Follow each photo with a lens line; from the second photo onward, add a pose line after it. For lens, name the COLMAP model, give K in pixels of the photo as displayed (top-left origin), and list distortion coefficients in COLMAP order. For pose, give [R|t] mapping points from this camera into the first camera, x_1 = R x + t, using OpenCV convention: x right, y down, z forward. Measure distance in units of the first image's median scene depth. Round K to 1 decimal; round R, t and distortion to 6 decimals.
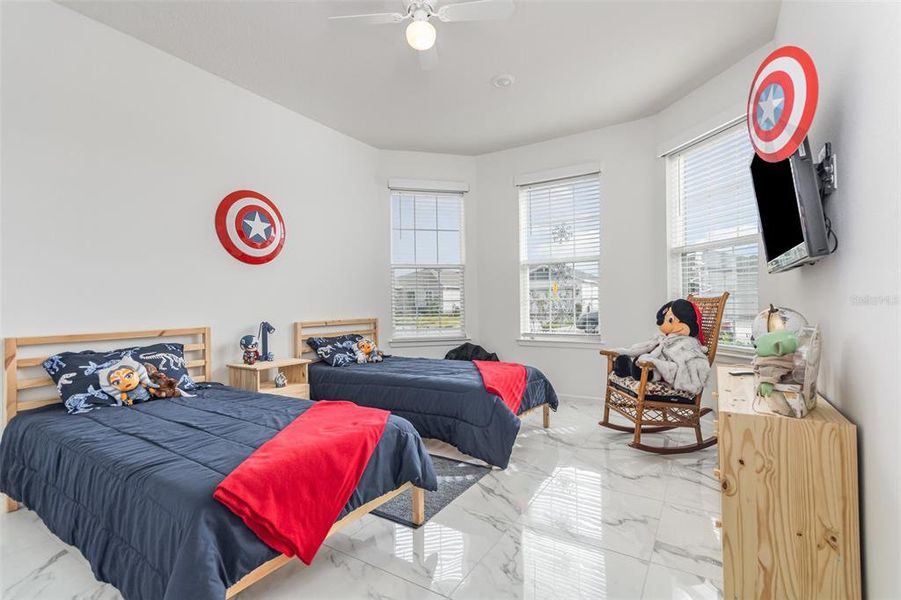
lens RADIAL K [[414.8, 0, 454.0], [0, 414.8, 300.7], [0, 0, 1]] dist [0.000685, 0.000129]
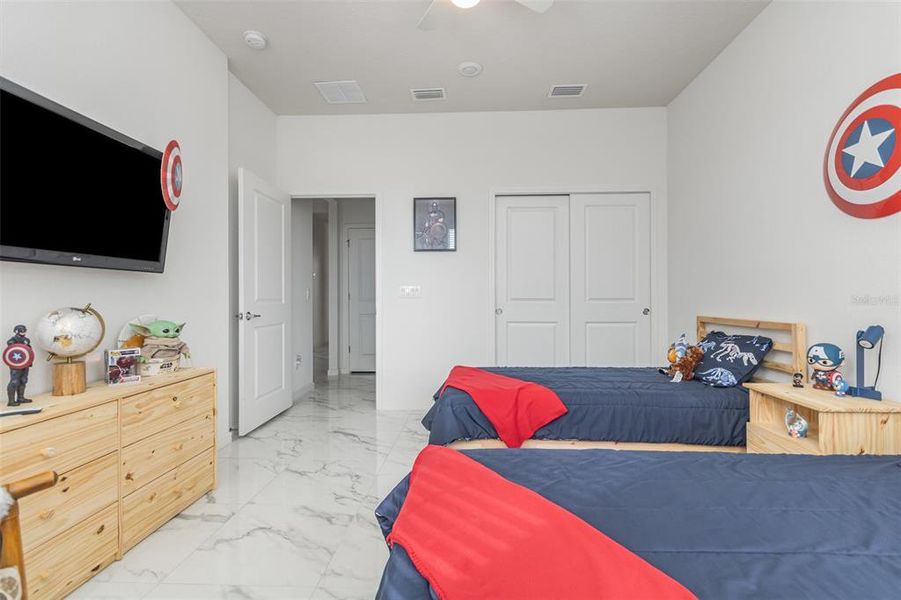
lens RADIAL K [[414.8, 0, 454.0], [0, 414.8, 300.7], [0, 0, 1]] dist [0.000685, 0.000129]
pose [[-0.864809, 0.014448, -0.501892, 0.321957], [0.014993, 0.999883, 0.002949, 0.013495], [0.501876, -0.004975, -0.864925, 1.405763]]
